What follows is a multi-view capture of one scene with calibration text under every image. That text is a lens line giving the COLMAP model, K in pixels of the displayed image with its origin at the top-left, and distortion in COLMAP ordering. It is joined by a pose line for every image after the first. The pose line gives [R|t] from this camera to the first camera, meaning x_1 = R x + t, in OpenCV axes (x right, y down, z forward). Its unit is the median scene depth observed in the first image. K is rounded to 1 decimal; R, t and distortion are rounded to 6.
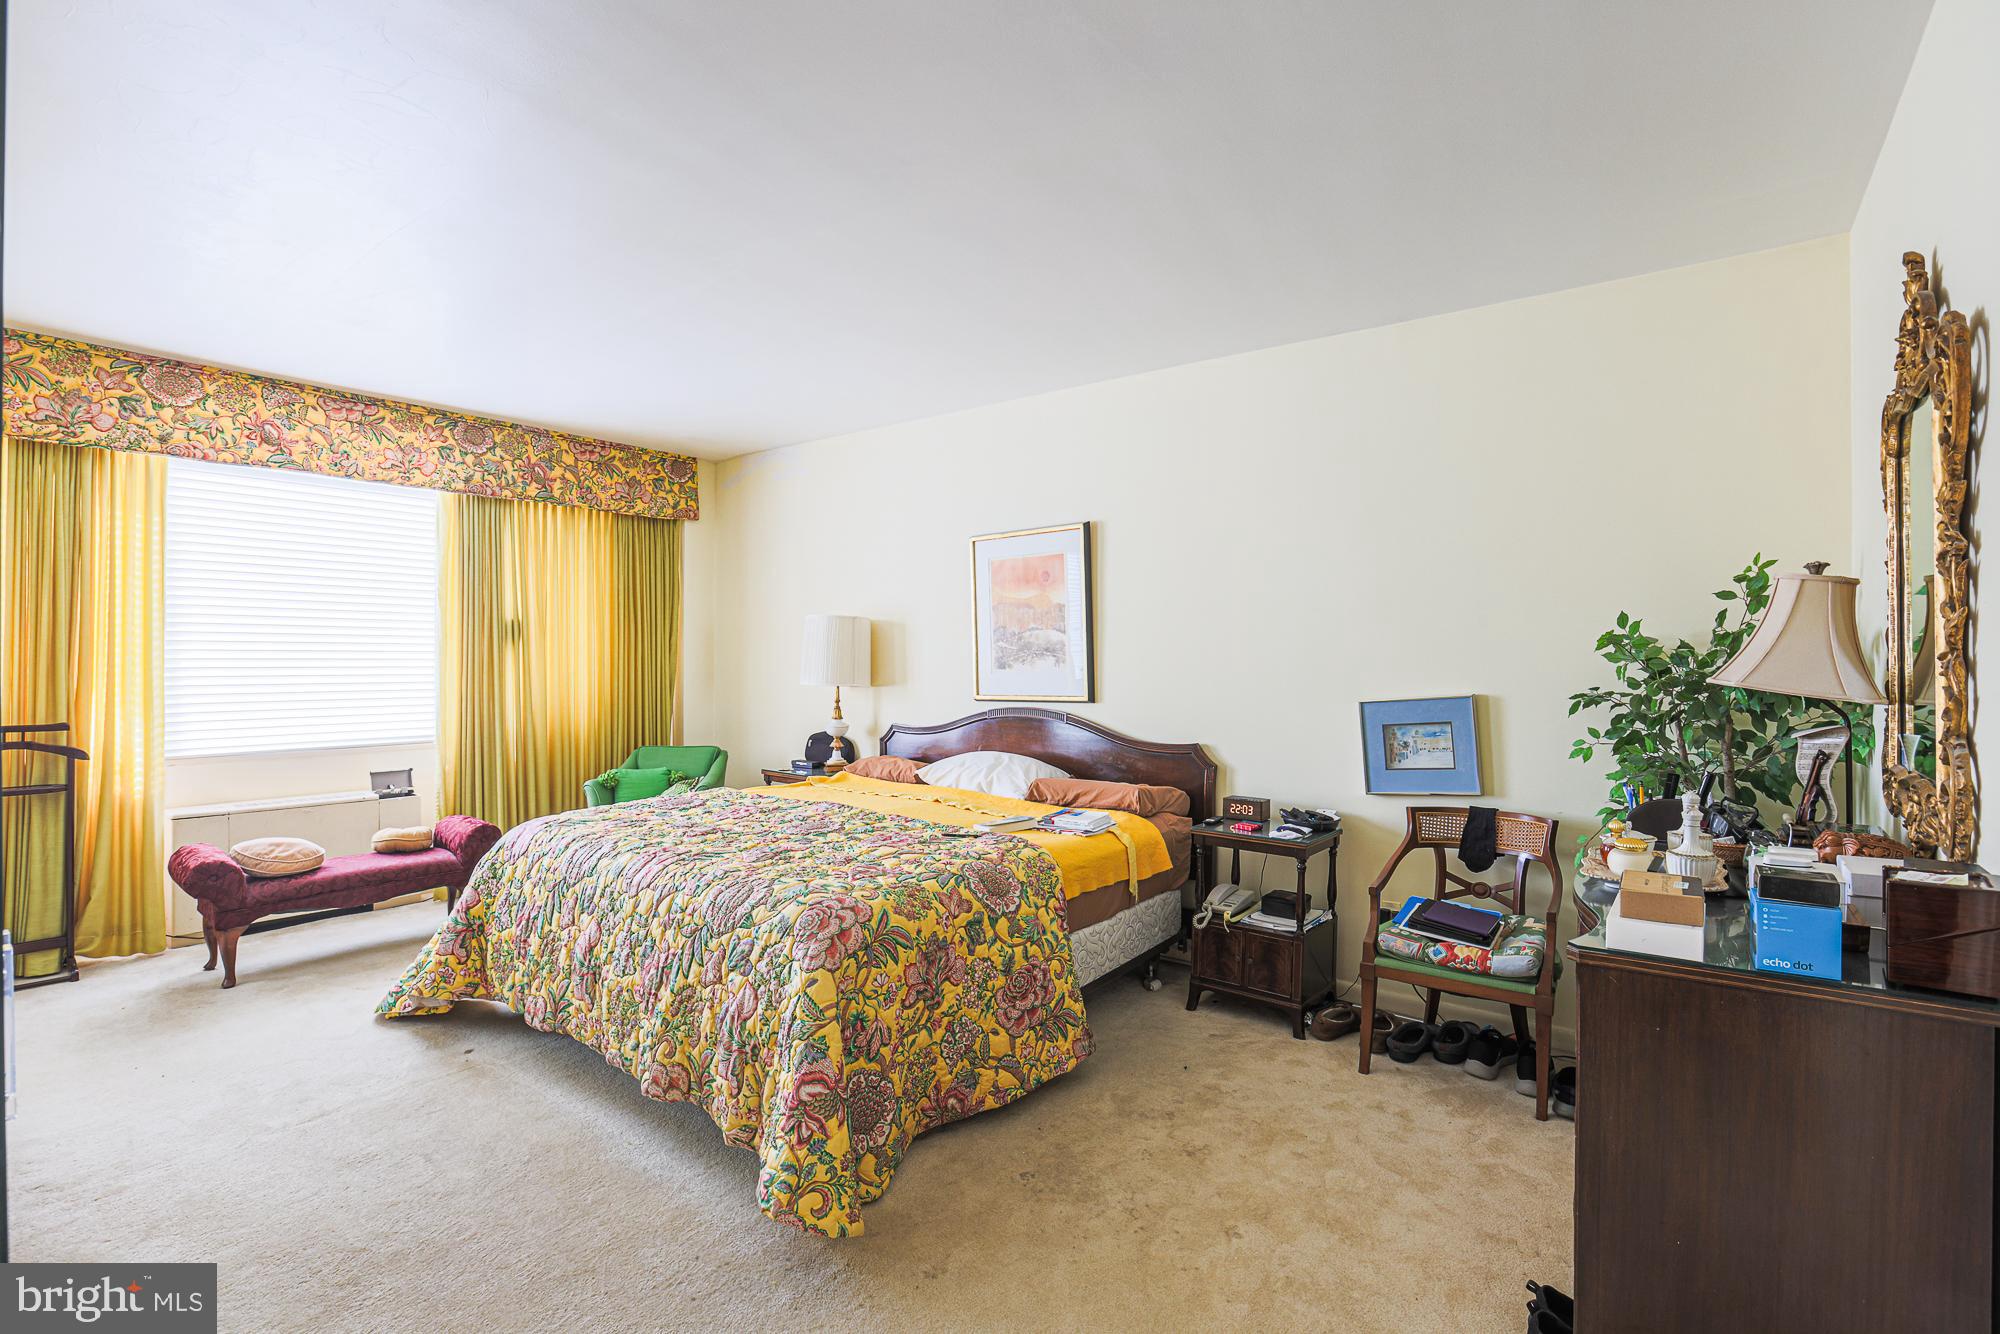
lens RADIAL K [[935.7, 0, 1004.9], [0, 935.7, 616.4], [0, 0, 1]] dist [-0.019171, -0.000142]
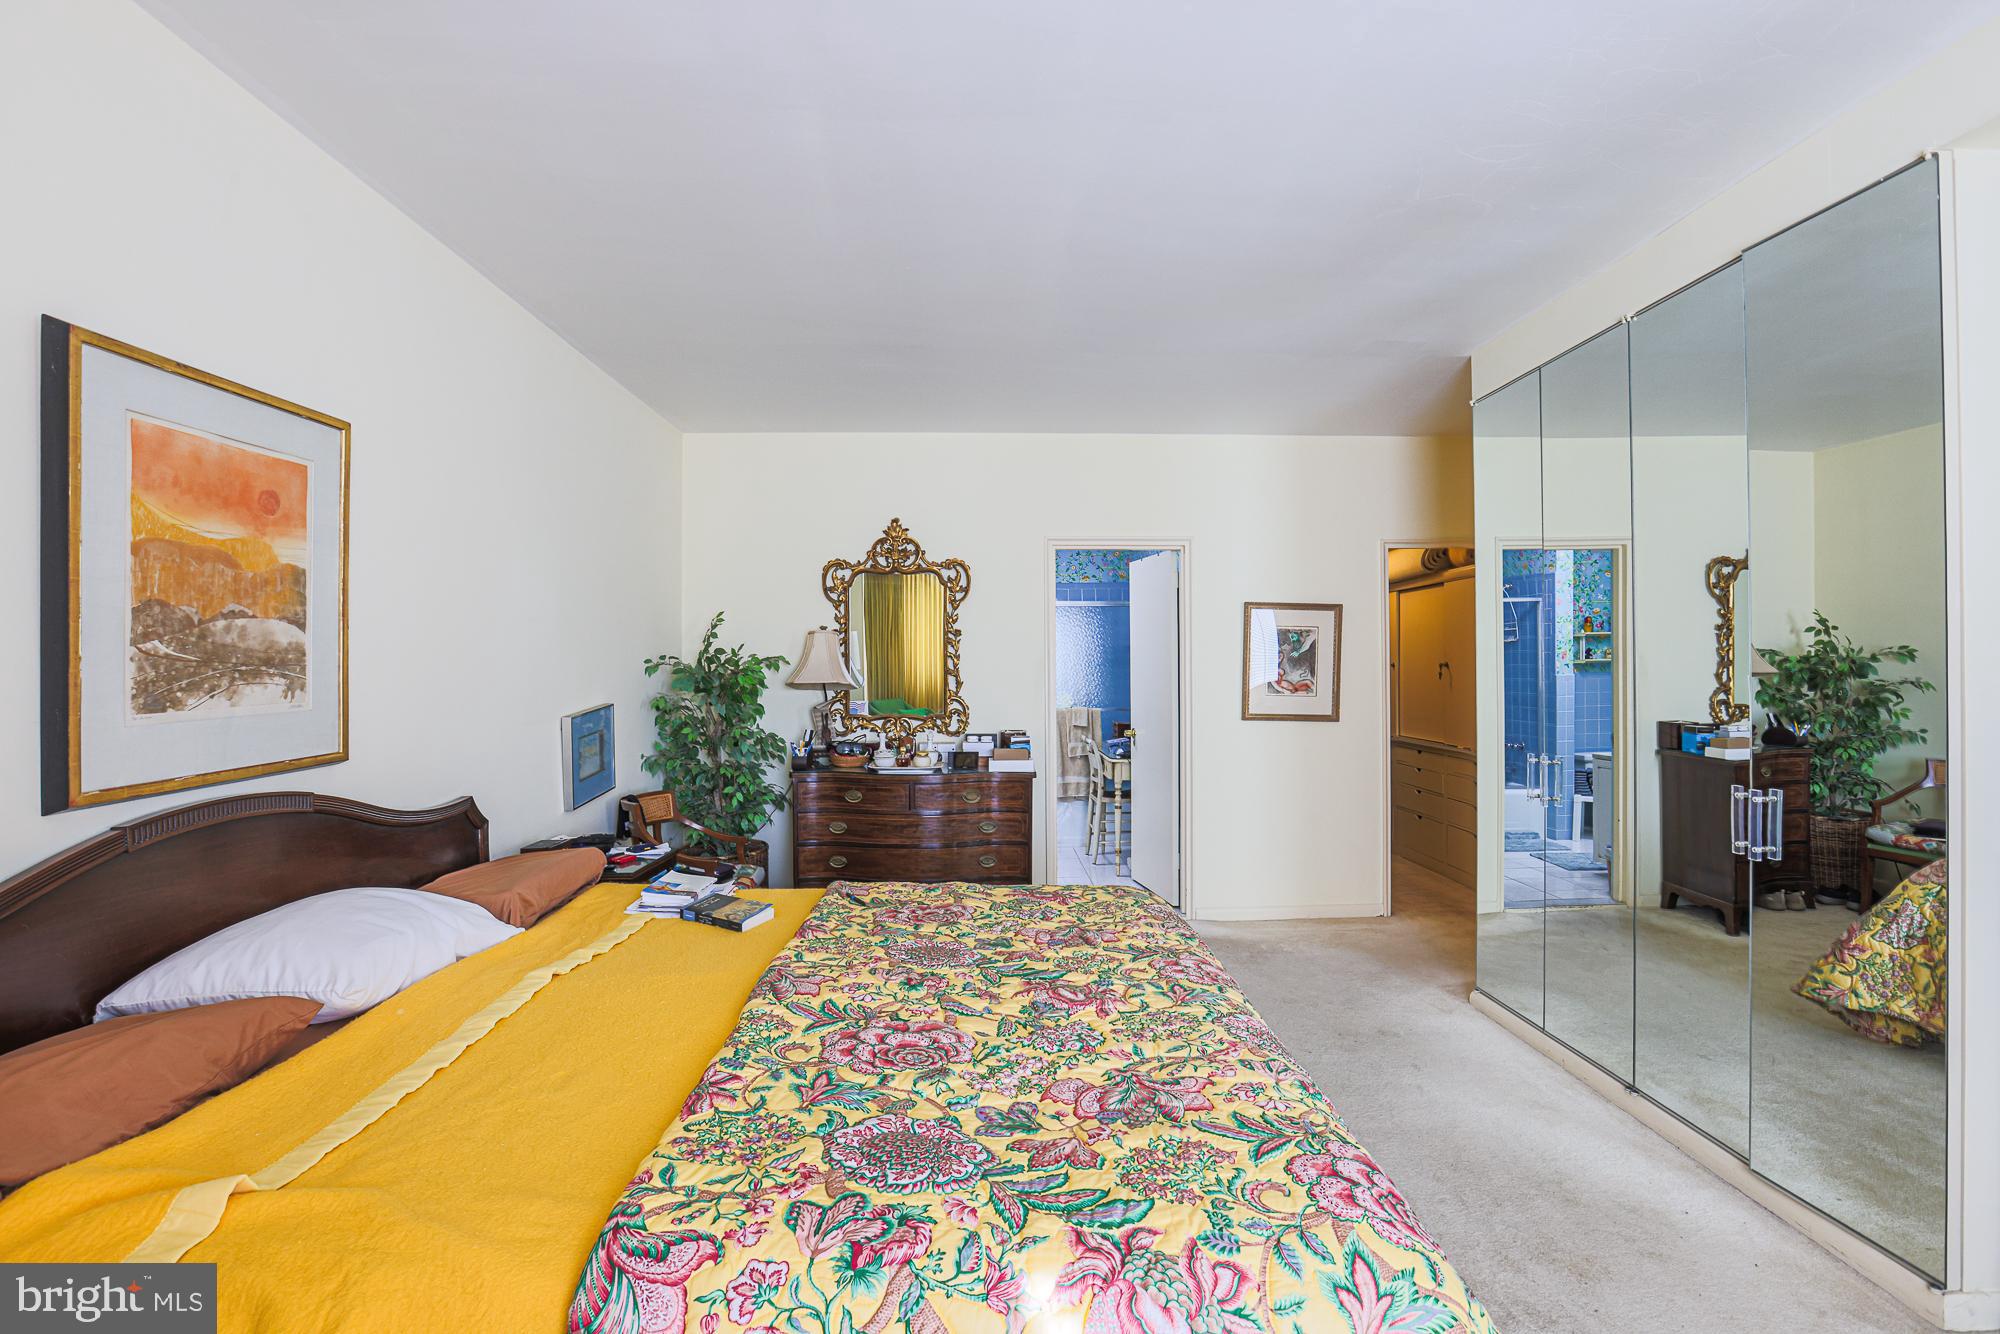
lens RADIAL K [[912.1, 0, 1000.0], [0, 912.1, 667.0], [0, 0, 1]] dist [-0.016357, 0.000009]
pose [[-0.641994, 0.006074, 0.766685, -0.517021], [-0.020588, 0.999471, -0.025158, 0.040771], [-0.766433, -0.031936, -0.641530, 0.992652]]
